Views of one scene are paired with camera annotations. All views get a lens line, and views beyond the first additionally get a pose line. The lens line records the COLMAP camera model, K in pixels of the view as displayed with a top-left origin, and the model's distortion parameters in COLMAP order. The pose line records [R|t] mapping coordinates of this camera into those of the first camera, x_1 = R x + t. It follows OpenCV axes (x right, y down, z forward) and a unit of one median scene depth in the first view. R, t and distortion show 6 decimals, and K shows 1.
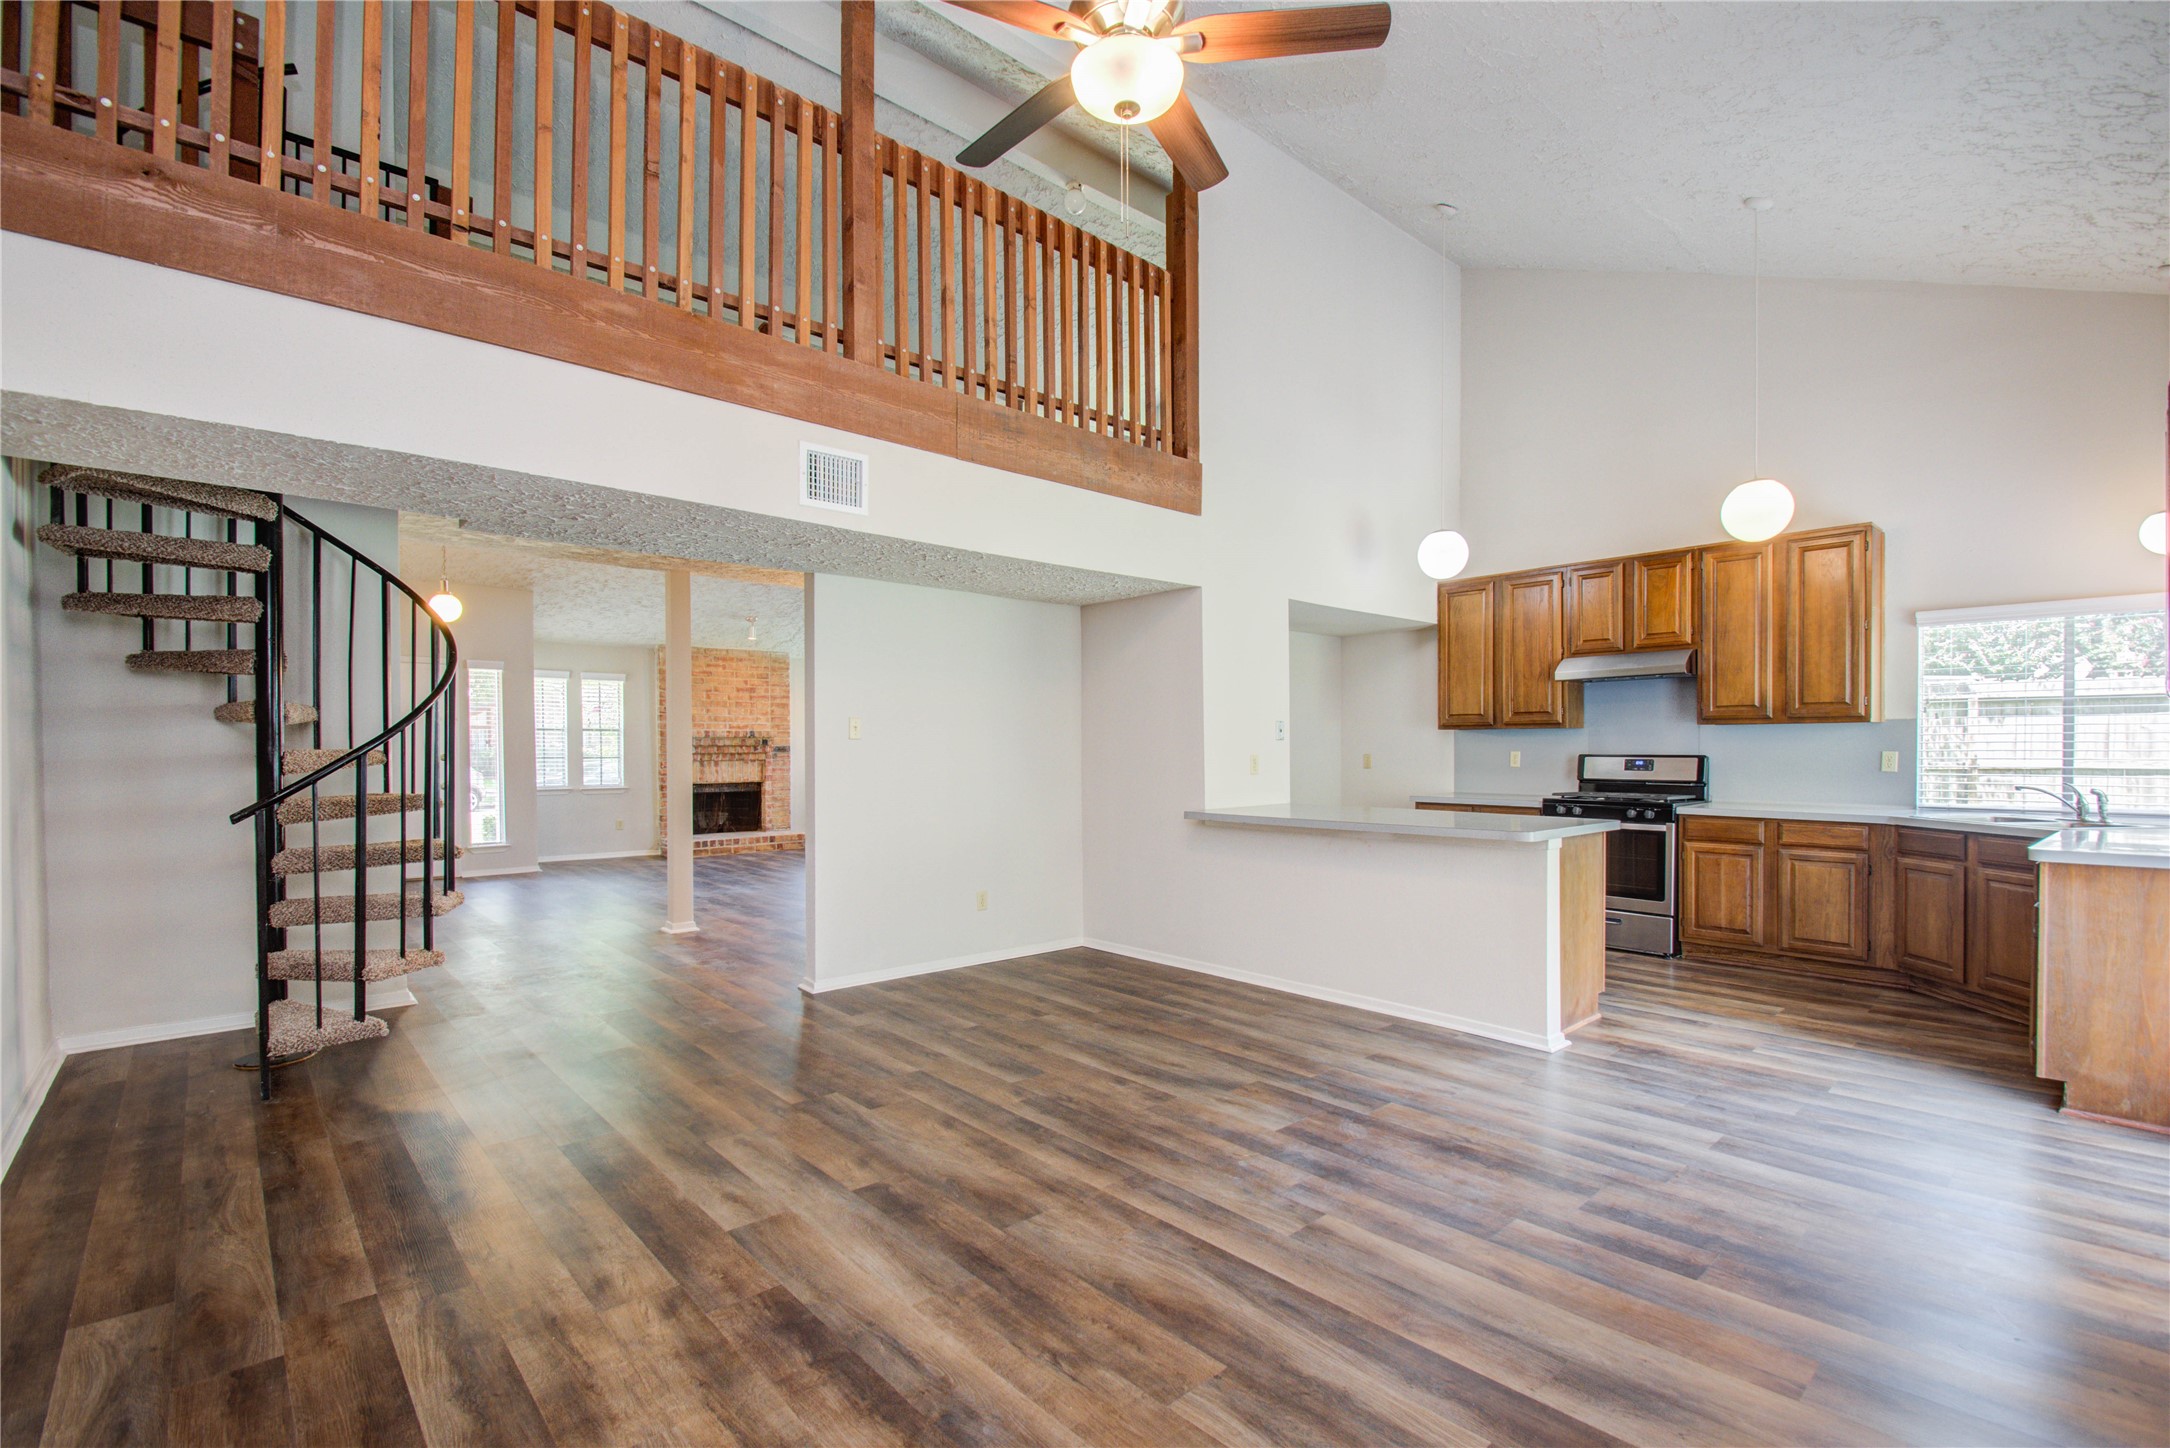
lens RADIAL K [[988.4, 0, 1116.1], [0, 988.4, 756.0], [0, 0, 1]] dist [0.016644, -0.023833]
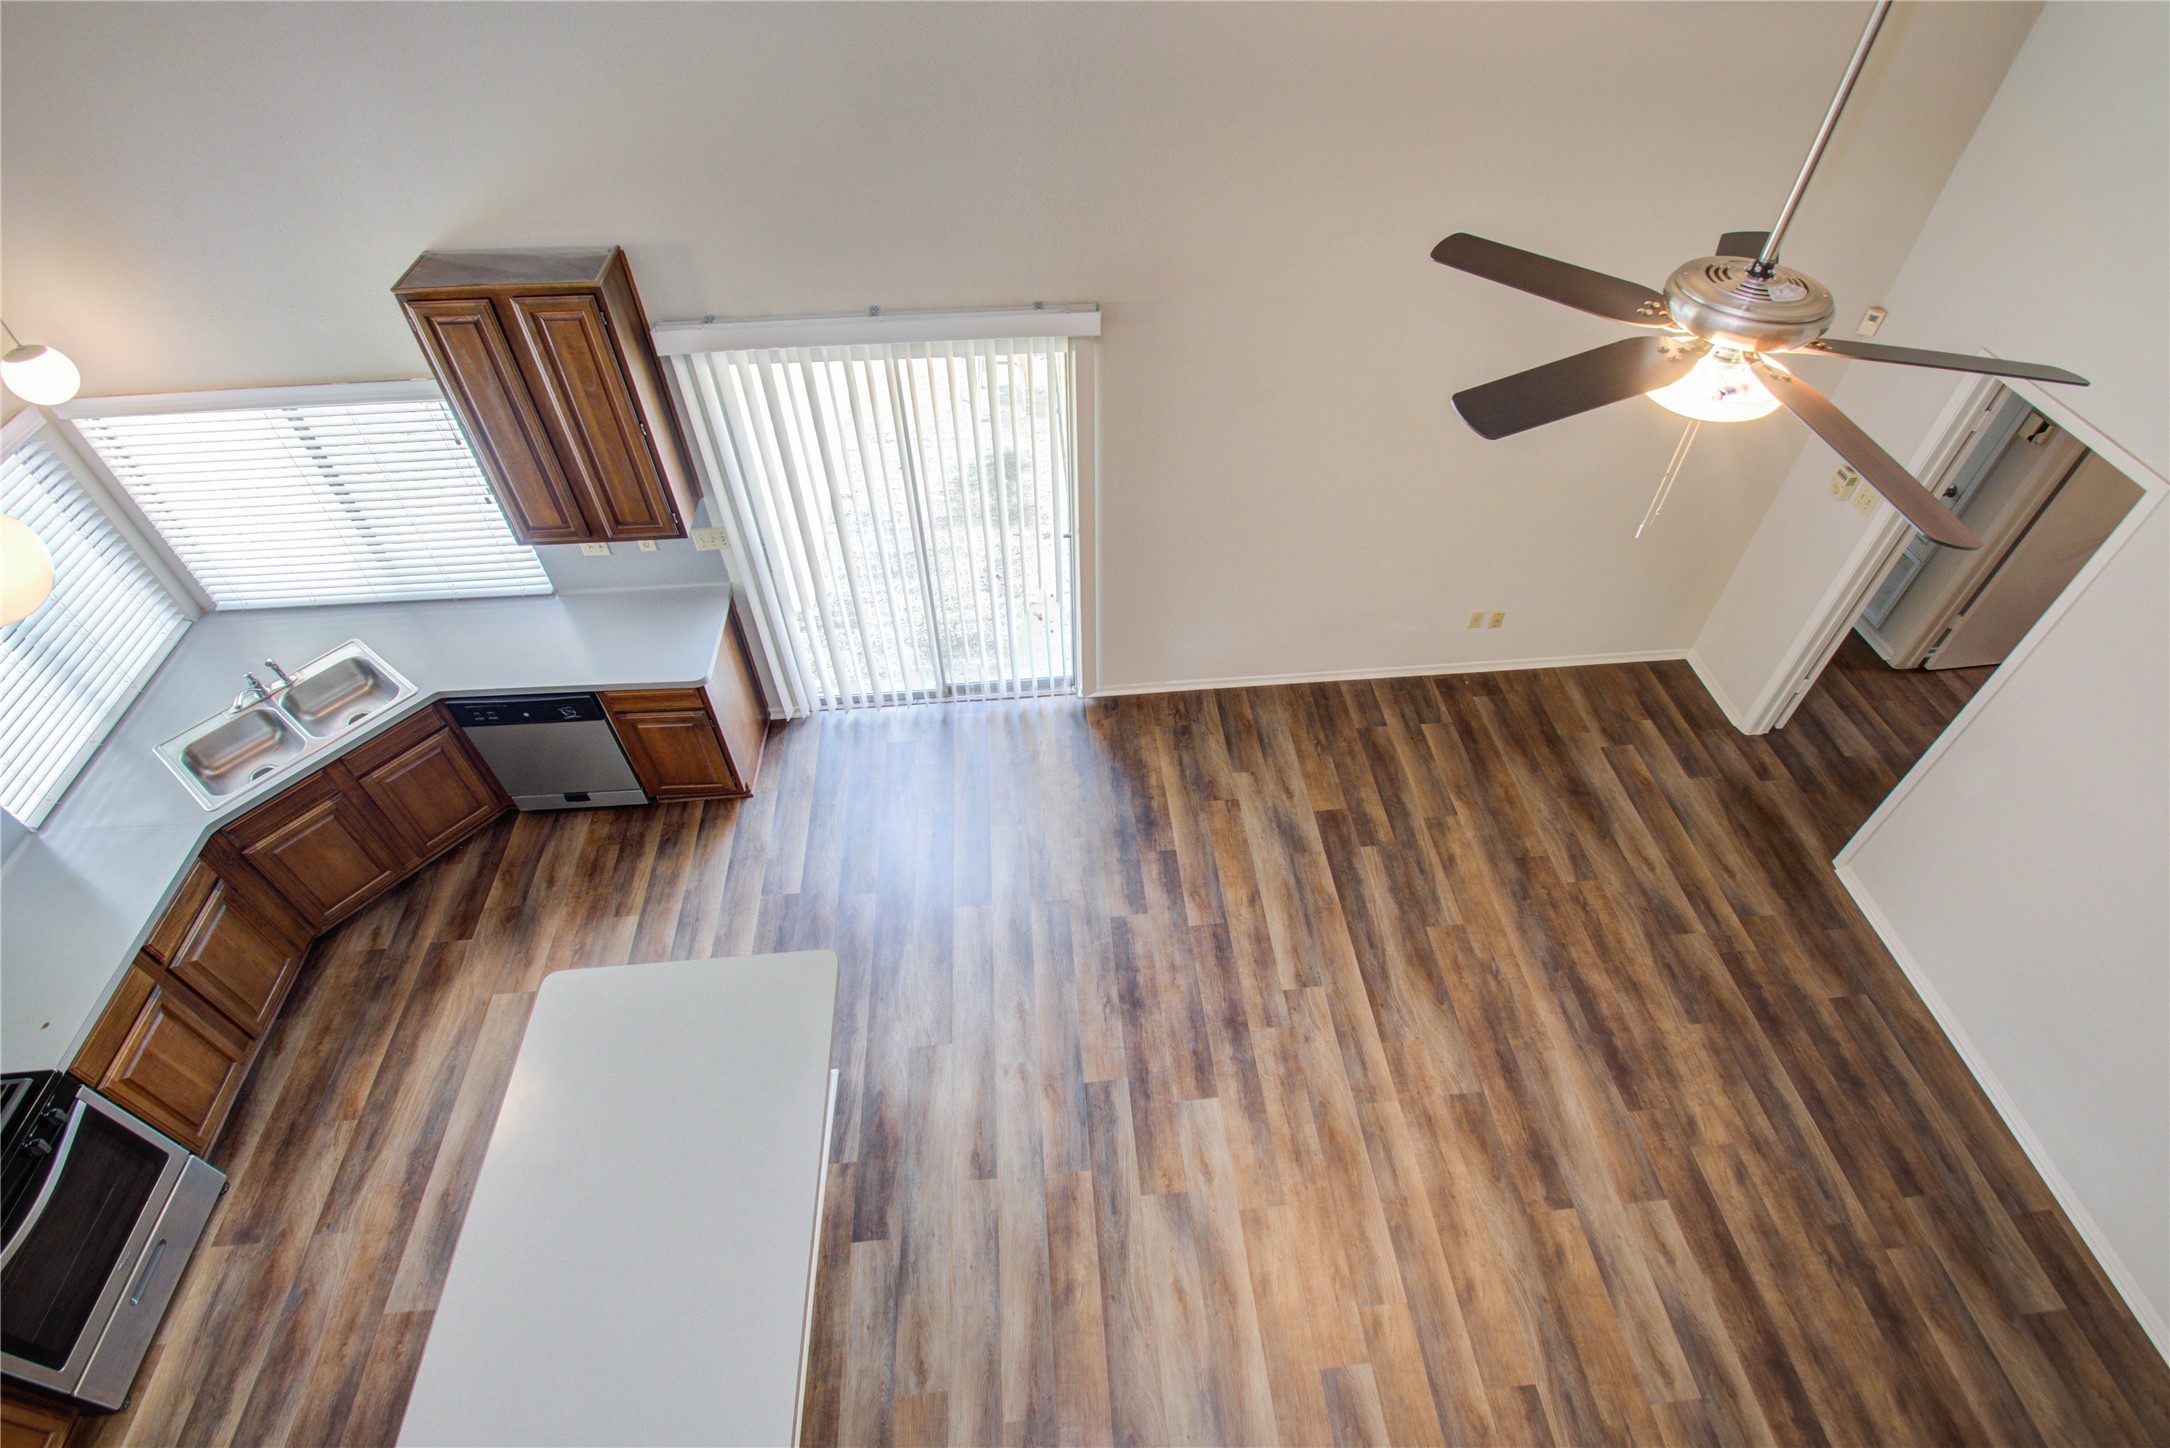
lens RADIAL K [[1031.6, 0, 1094.3], [0, 1031.6, 751.8], [0, 0, 1]] dist [0.001331, -0.014754]
pose [[-0.789425, -0.441472, 0.426510, -0.044469], [0.010048, 0.685428, 0.728071, -0.523085], [-0.613765, 0.579043, -0.536659, 0.960678]]
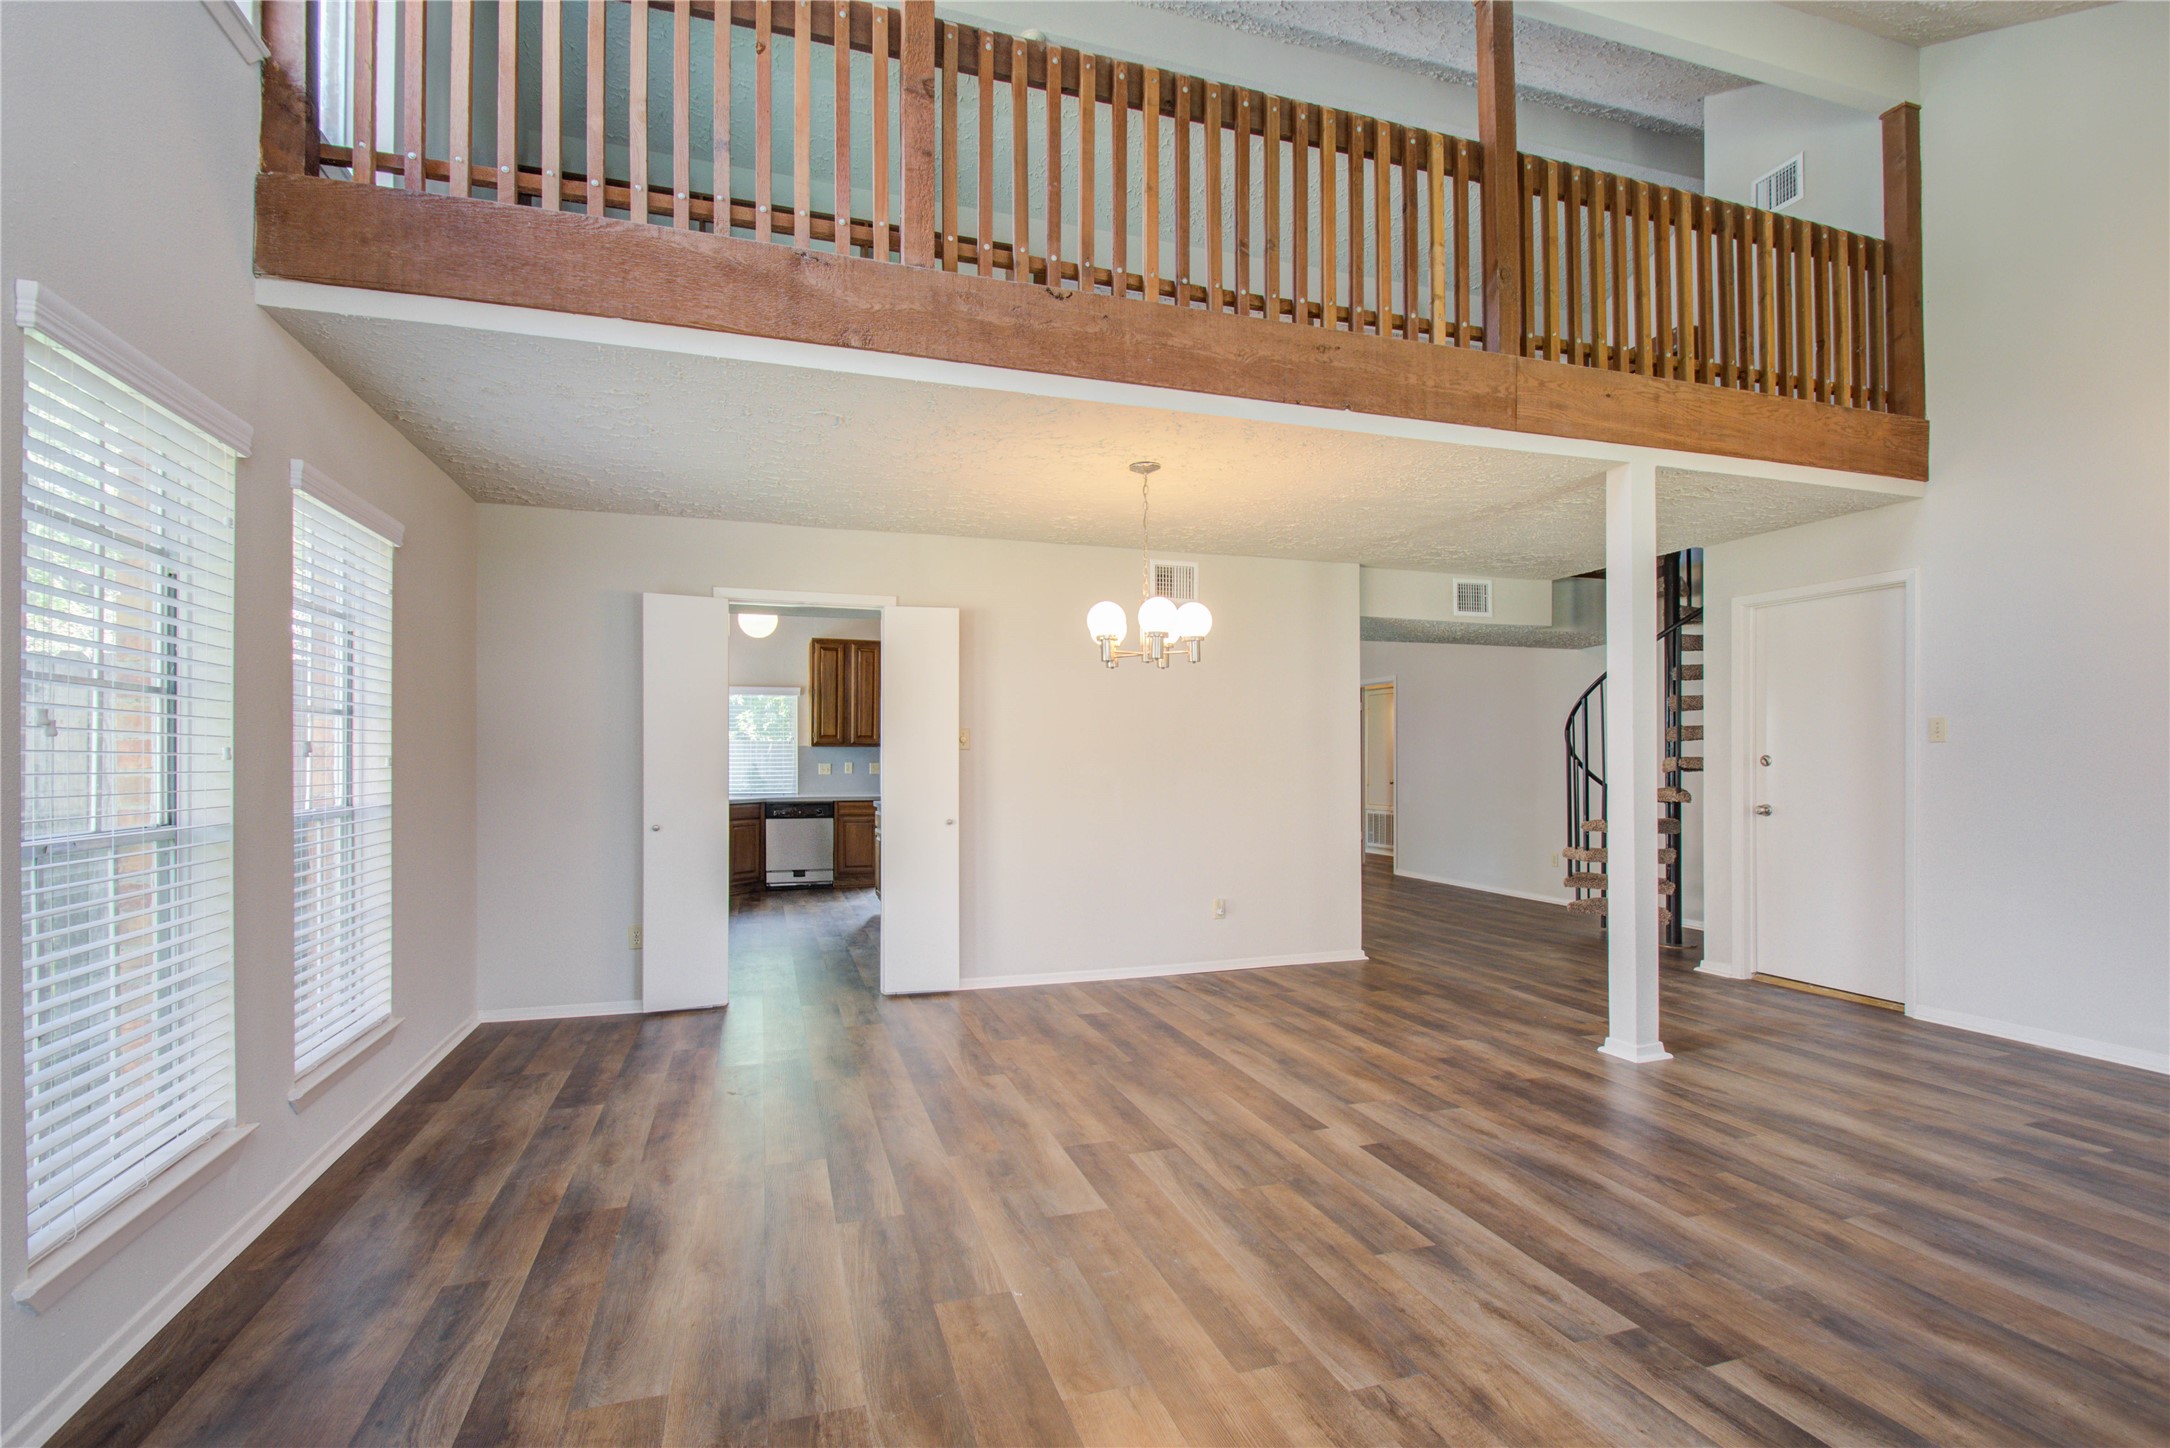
lens RADIAL K [[990.4, 0, 1061.0], [0, 990.4, 754.8], [0, 0, 1]] dist [0.013546, -0.015312]
pose [[-0.899790, 0.005865, 0.436283, -0.521382], [0.006953, 0.999975, 0.000897, -0.015339], [-0.436267, 0.003840, -0.899809, 2.221272]]
